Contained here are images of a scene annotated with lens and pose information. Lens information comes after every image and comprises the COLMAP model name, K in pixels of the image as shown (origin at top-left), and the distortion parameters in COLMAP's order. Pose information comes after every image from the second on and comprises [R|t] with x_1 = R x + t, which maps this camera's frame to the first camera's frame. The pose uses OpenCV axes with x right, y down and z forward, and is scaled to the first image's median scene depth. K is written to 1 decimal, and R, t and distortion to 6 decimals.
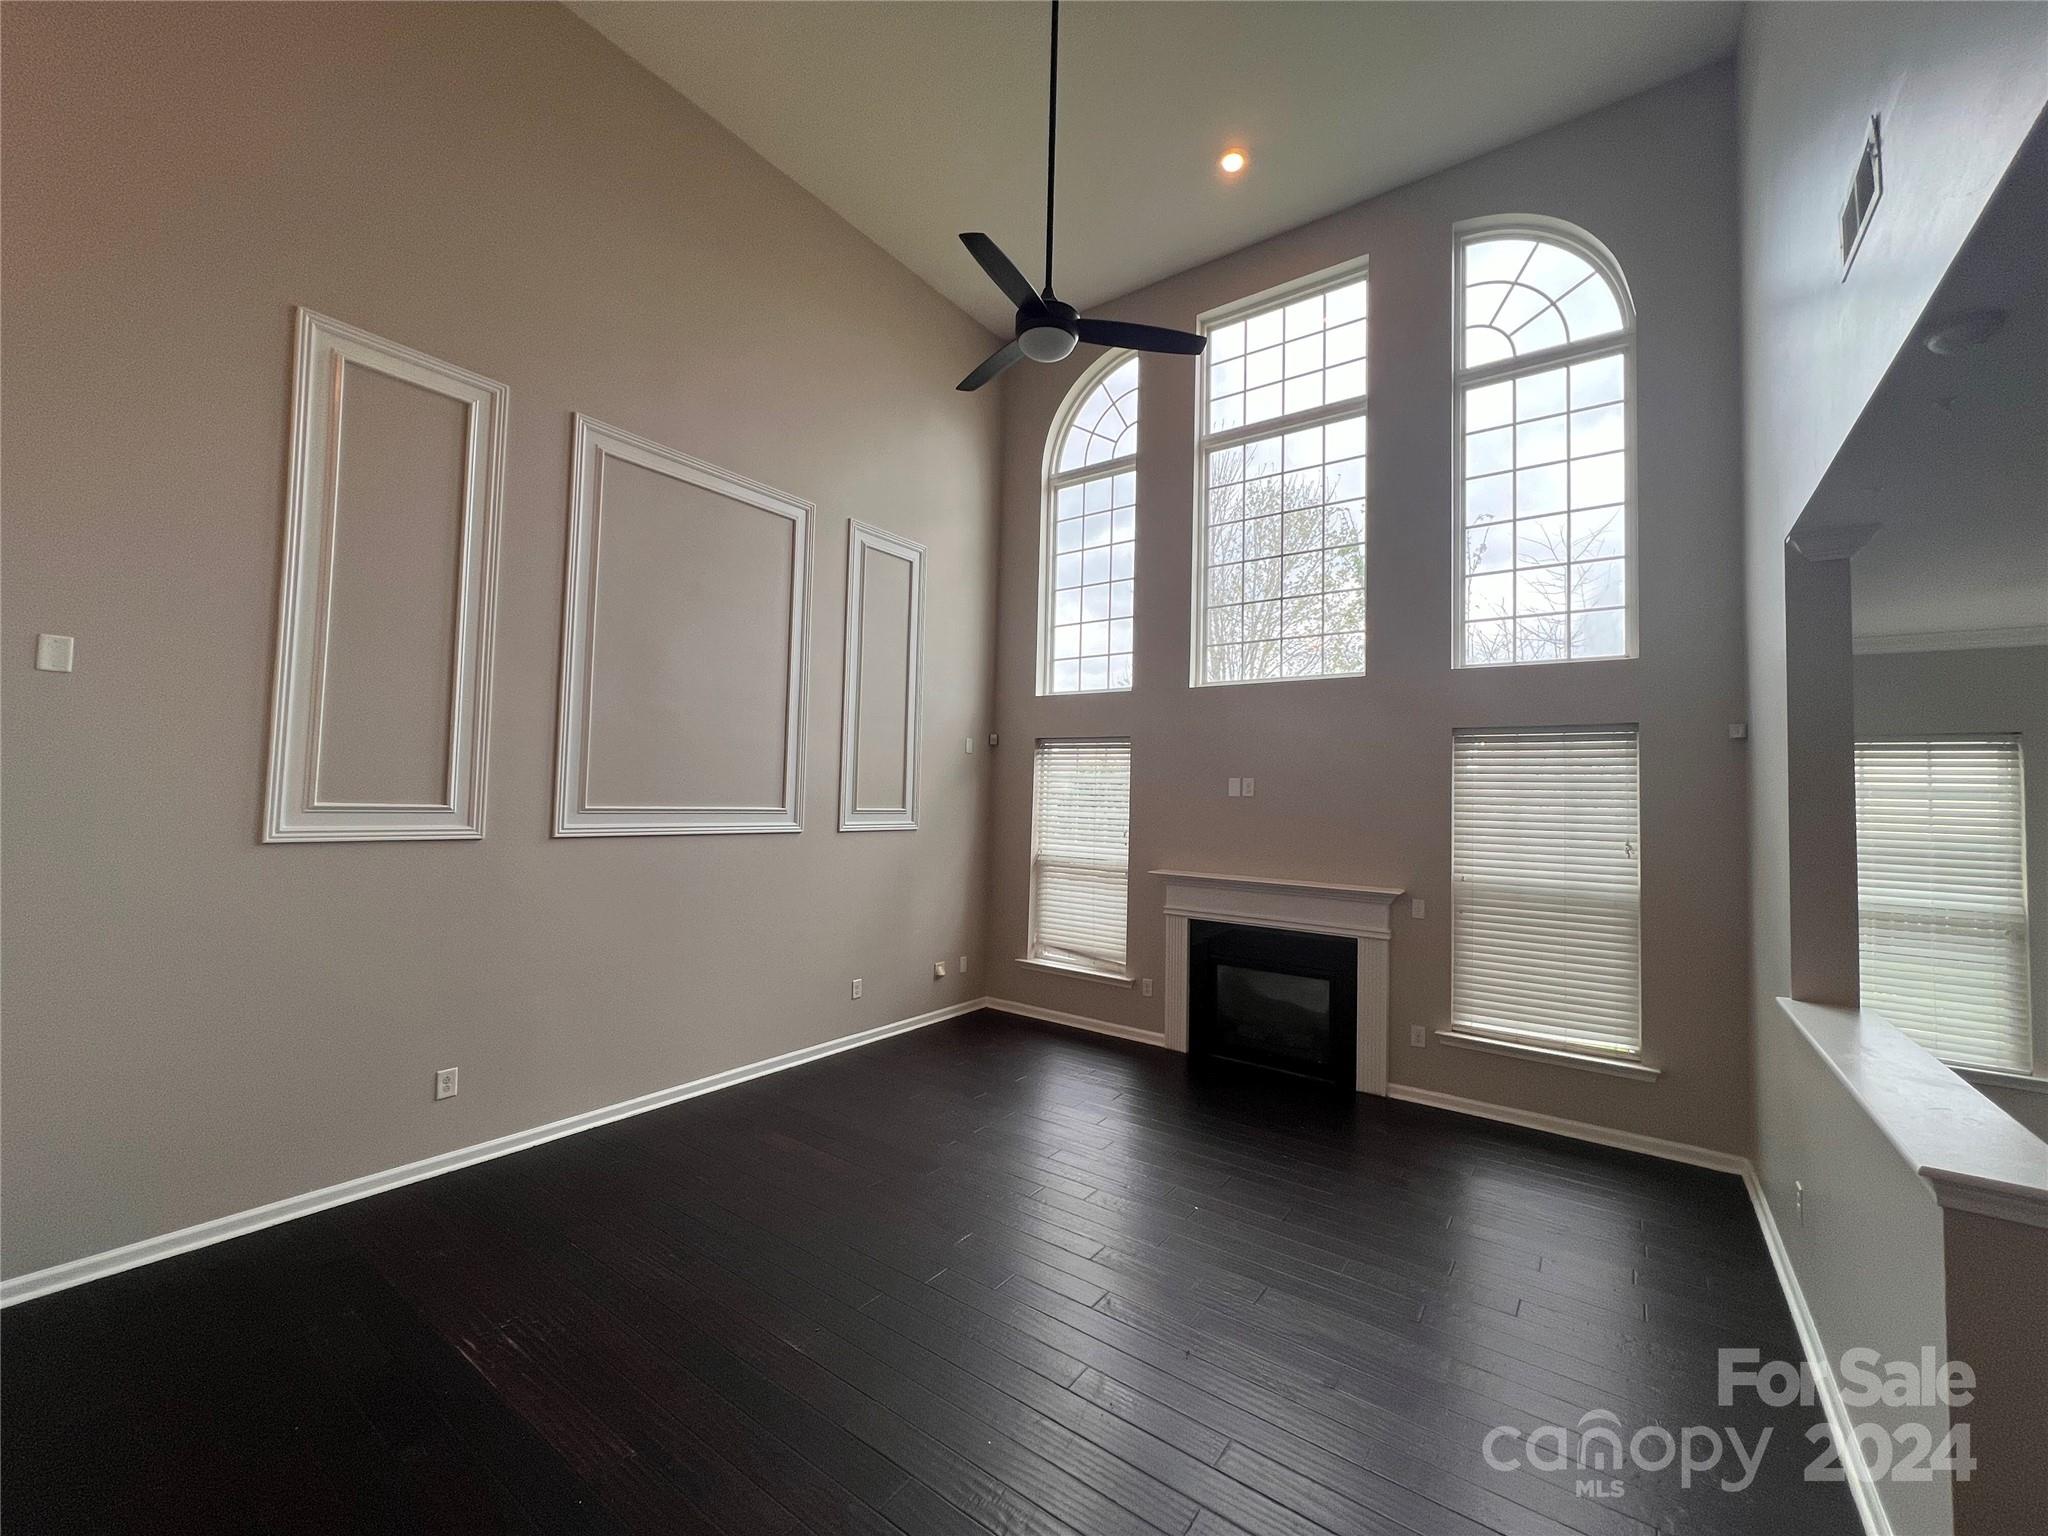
lens RADIAL K [[820.6, 0, 1018.0], [0, 820.6, 760.6], [0, 0, 1]] dist [-0.000329, -0.000189]
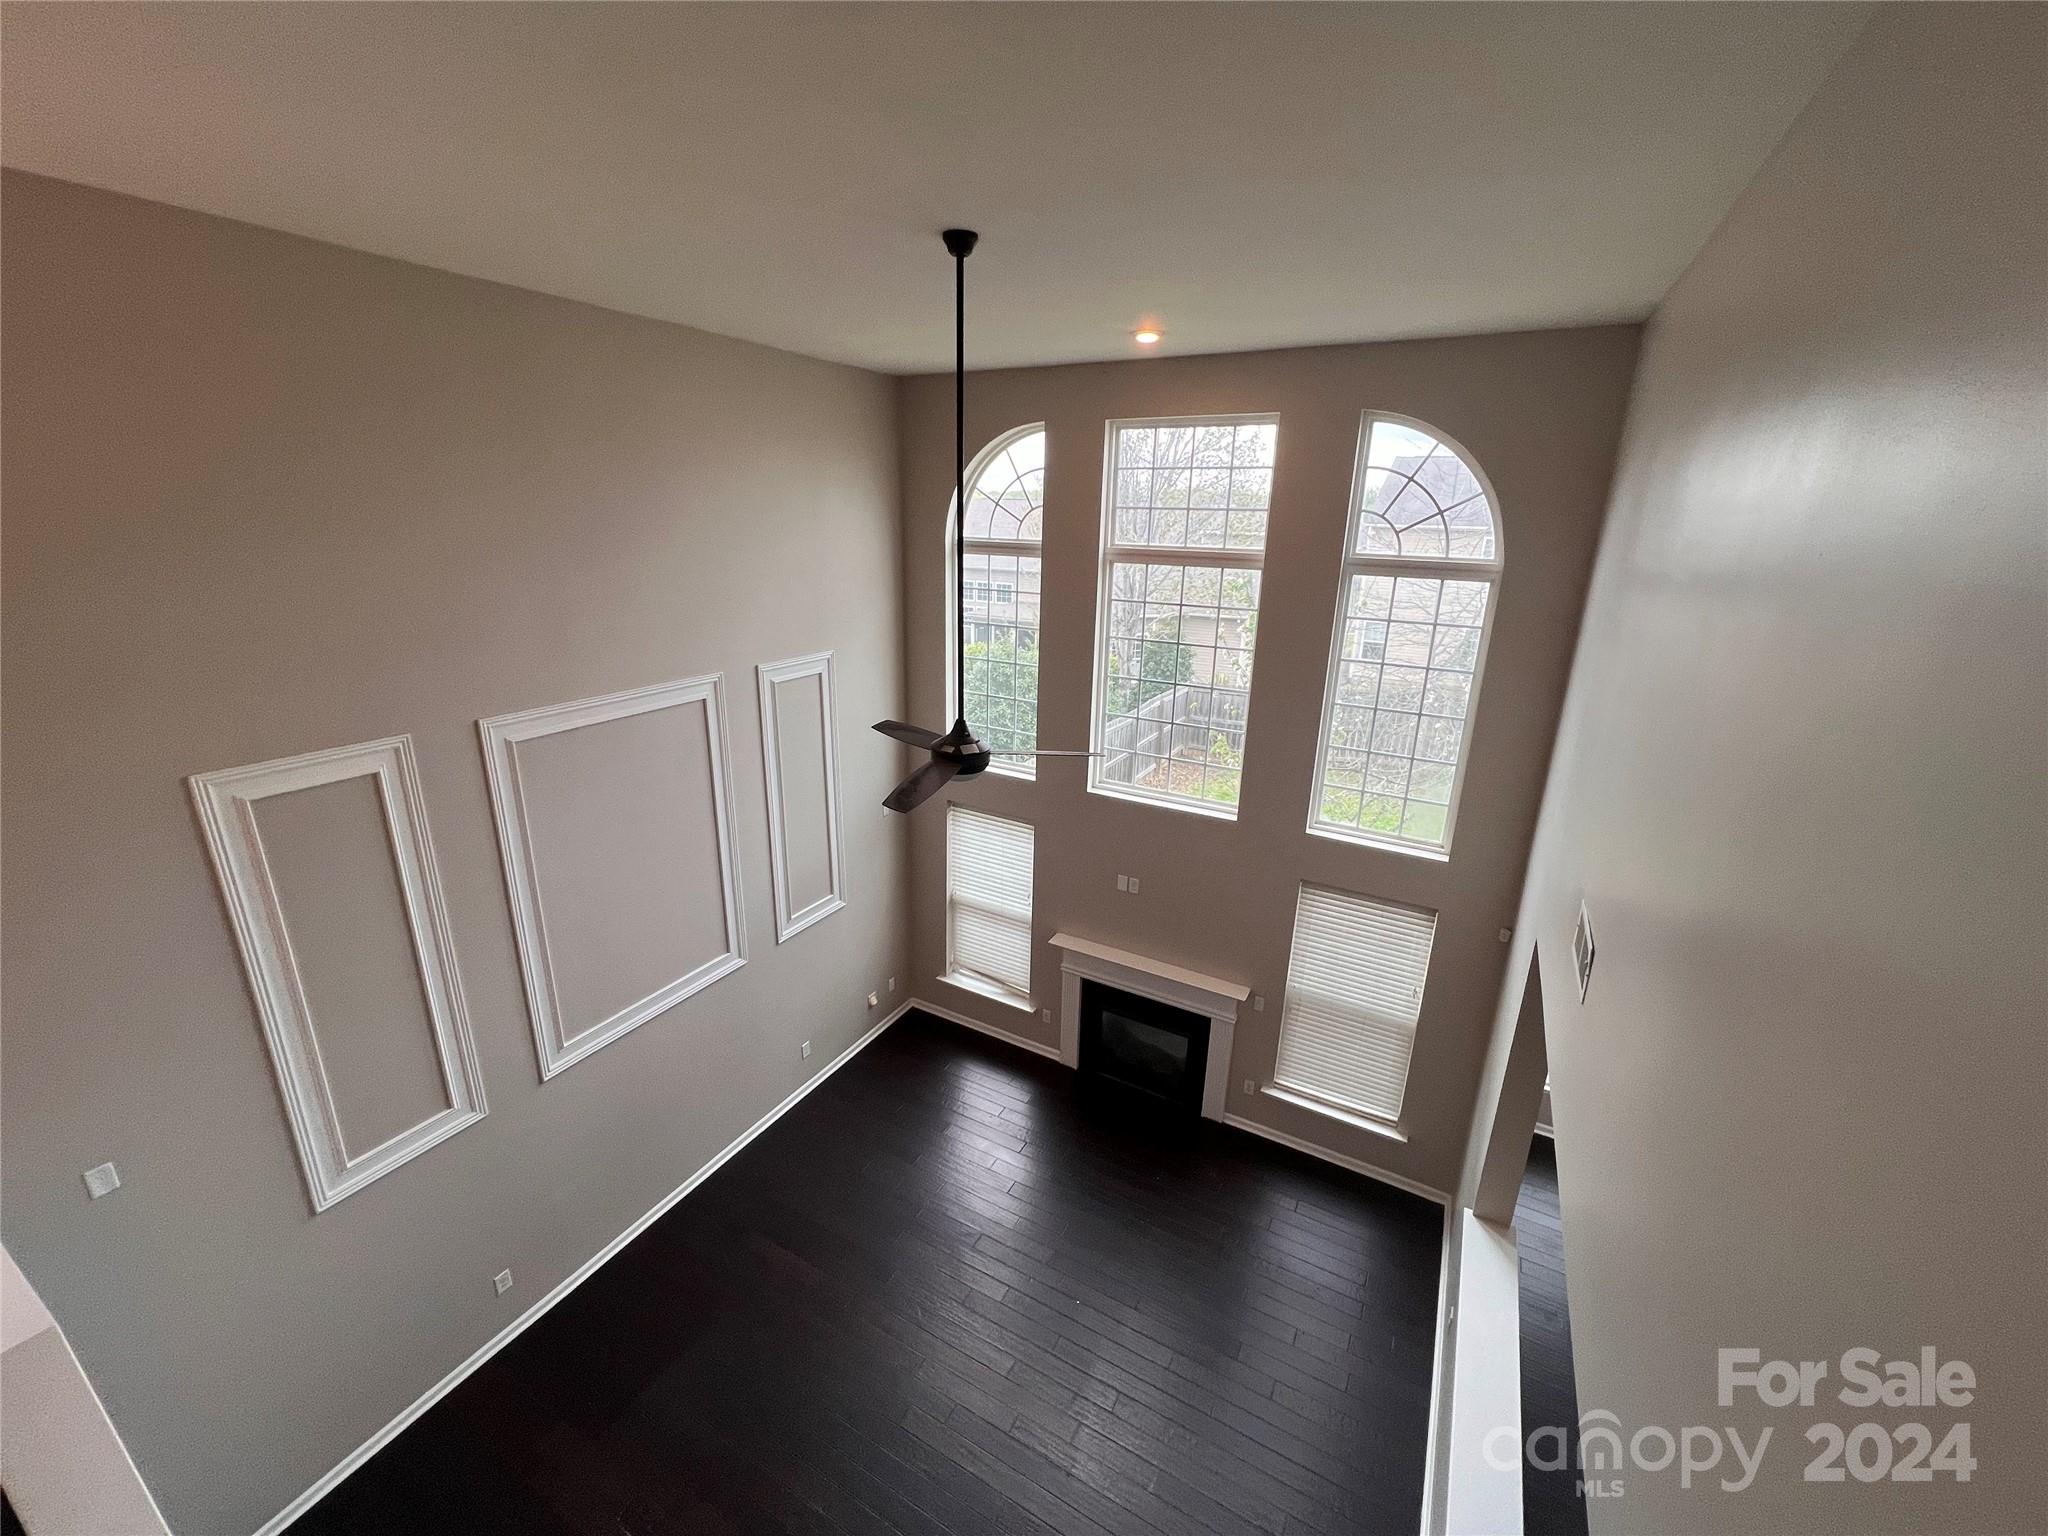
lens RADIAL K [[820.6, 0, 1018.0], [0, 820.6, 760.6], [0, 0, 1]] dist [-0.000329, -0.000189]
pose [[0.992981, -0.040713, 0.111048, -0.005651], [0.000610, 0.940639, 0.339409, -0.559096], [-0.118274, -0.336959, 0.934061, -0.010486]]
